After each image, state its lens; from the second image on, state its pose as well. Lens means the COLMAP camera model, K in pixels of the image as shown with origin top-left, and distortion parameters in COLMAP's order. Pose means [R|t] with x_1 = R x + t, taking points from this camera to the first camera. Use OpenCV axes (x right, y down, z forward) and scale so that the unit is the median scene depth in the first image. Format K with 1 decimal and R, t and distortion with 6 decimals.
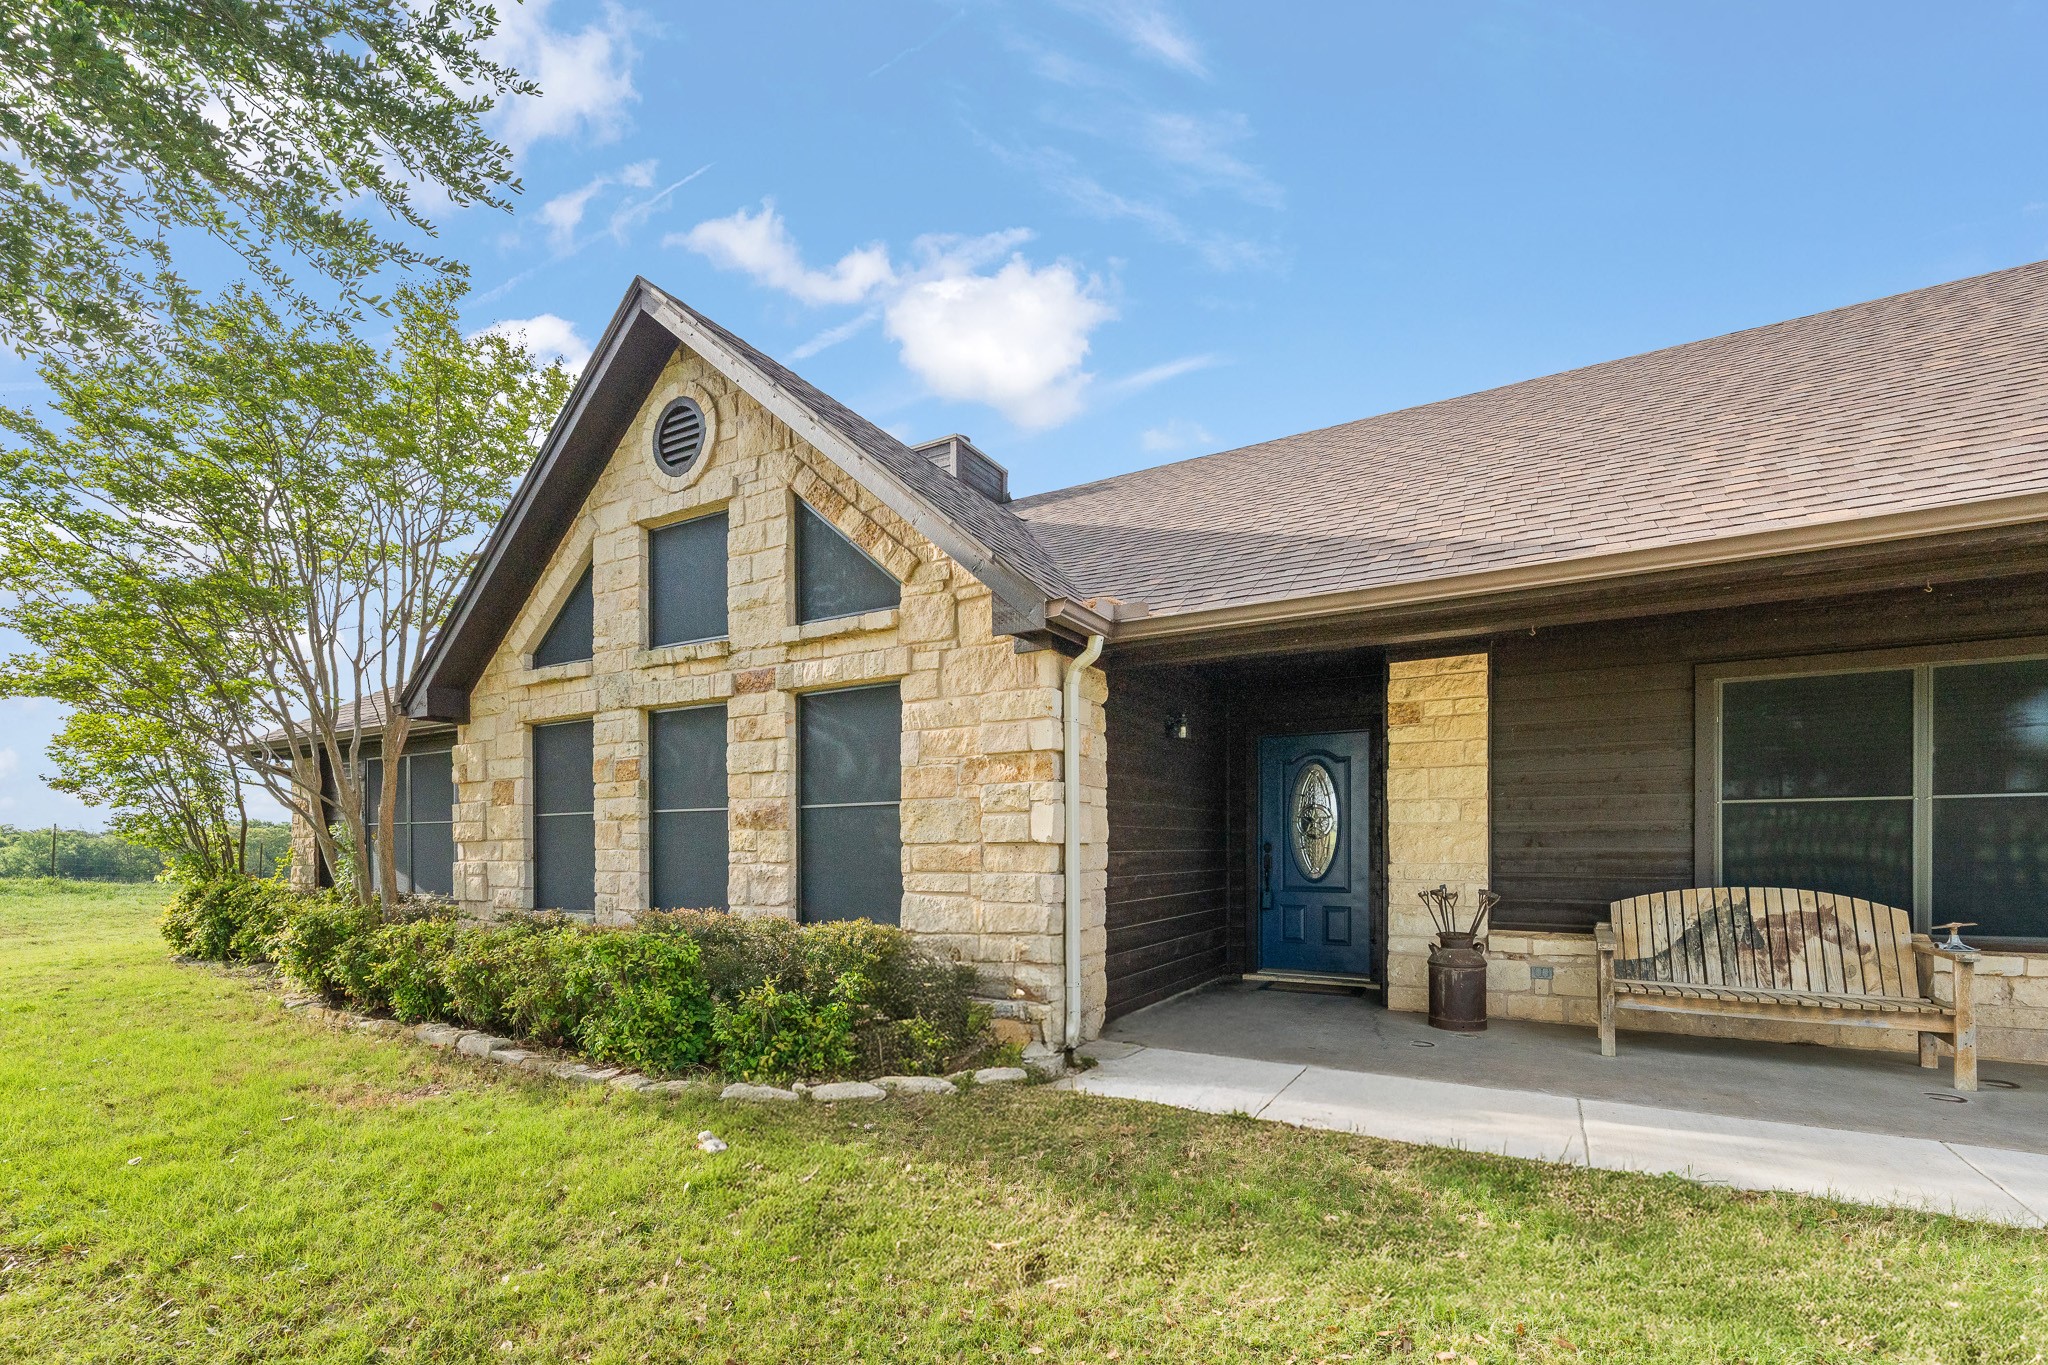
lens RADIAL K [[847.5, 0, 1034.9], [0, 847.5, 842.1], [0, 0, 1]] dist [-0.010734, -0.000211]
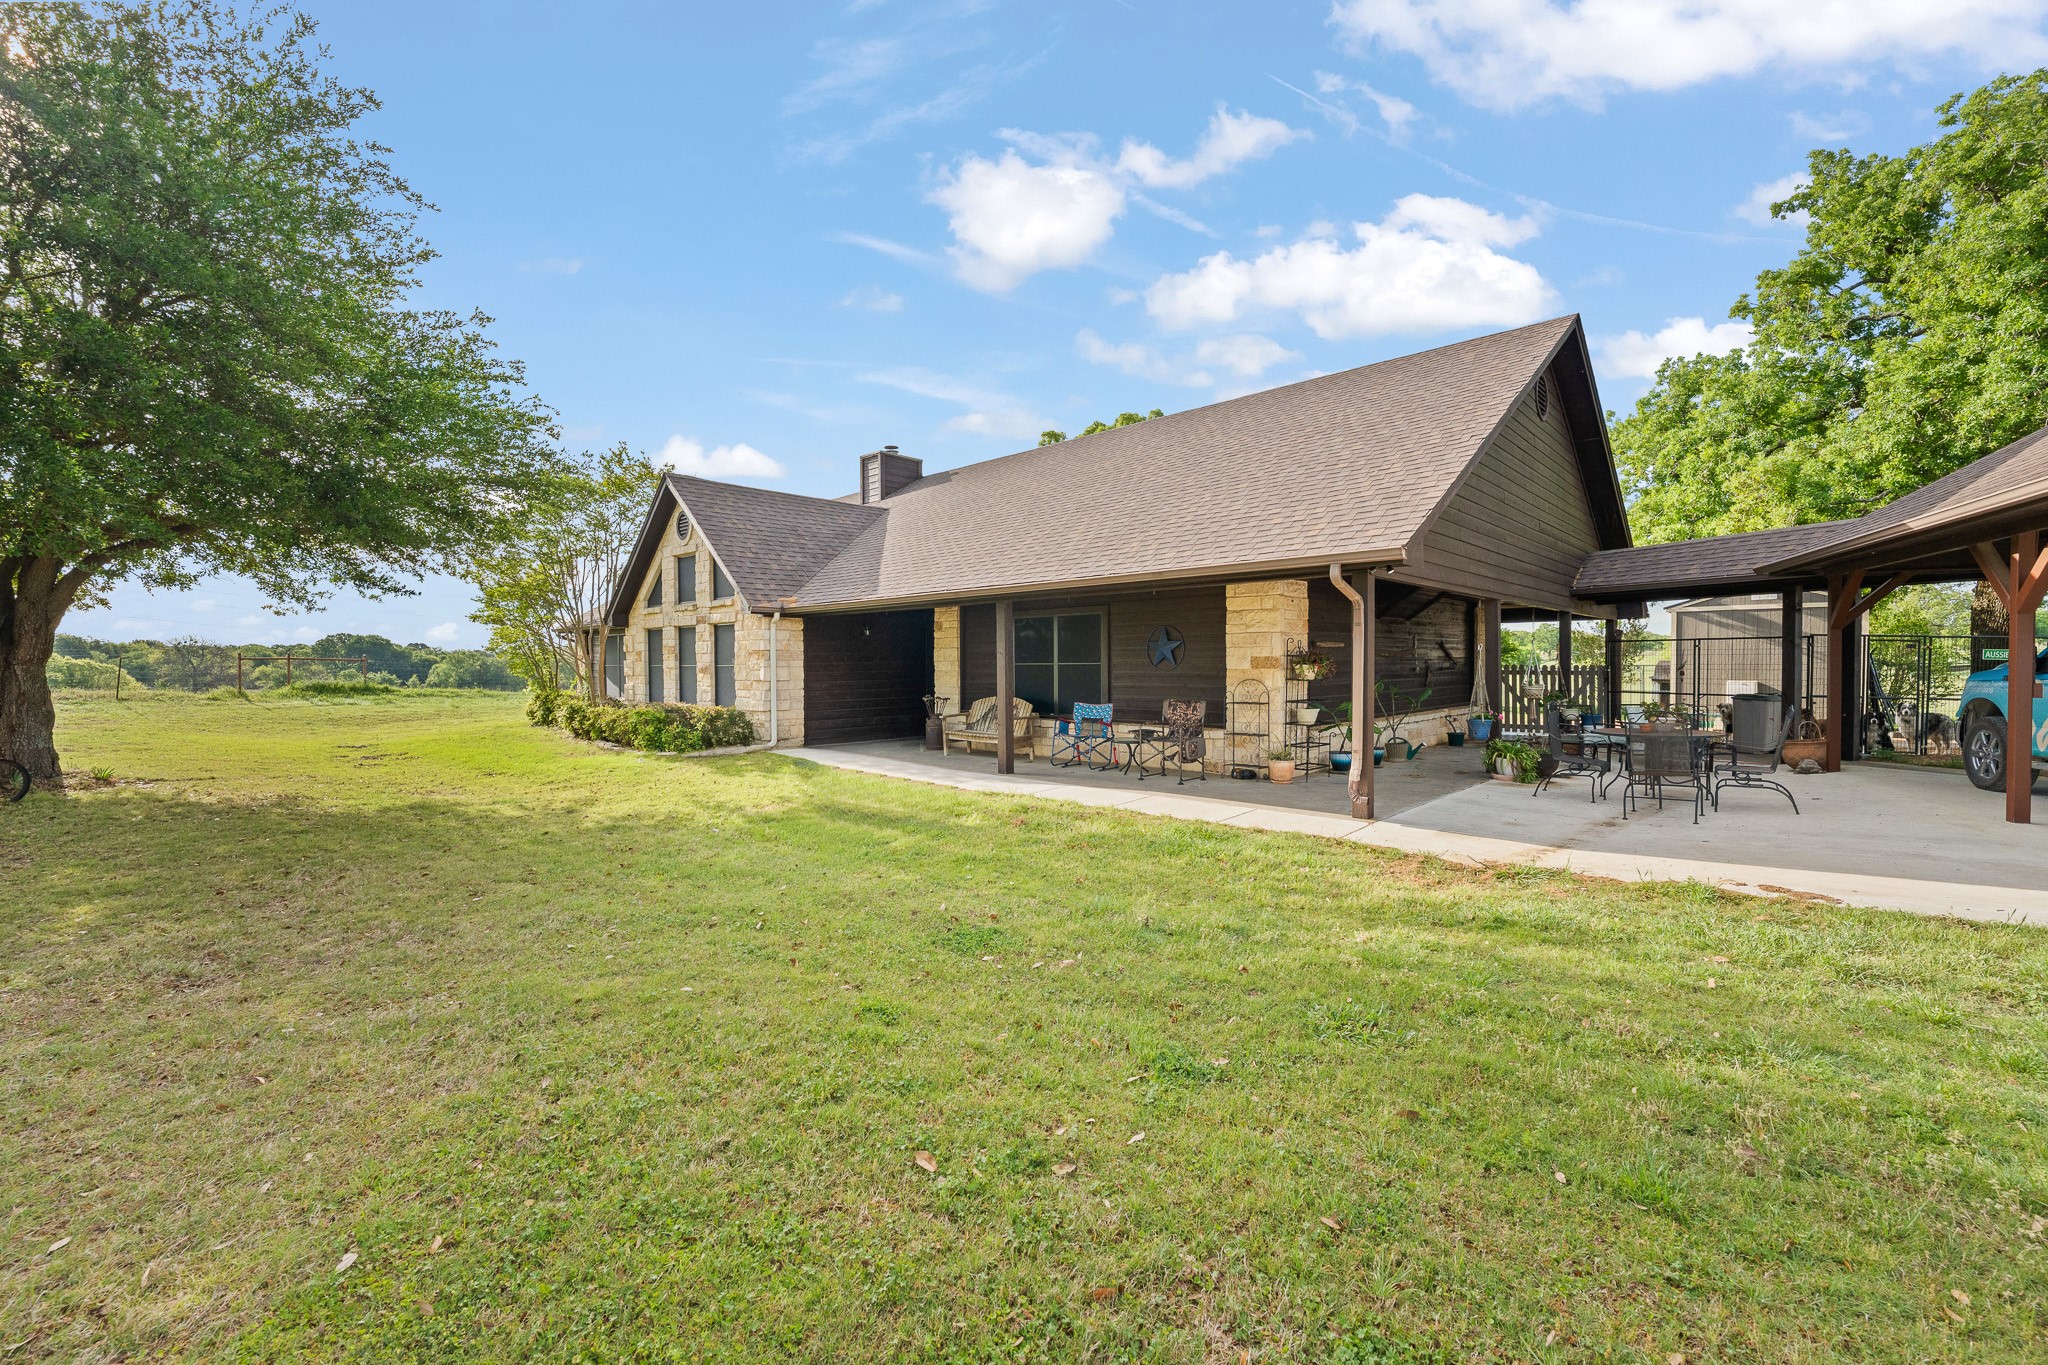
lens RADIAL K [[847.5, 0, 1066.1], [0, 847.5, 651.8], [0, 0, 1]] dist [-0.010734, -0.000211]
pose [[0.970972, -0.007095, -0.239086, 1.334182], [0.006027, 0.999968, -0.005195, -0.058191], [0.239115, 0.003603, 0.970984, -1.253167]]
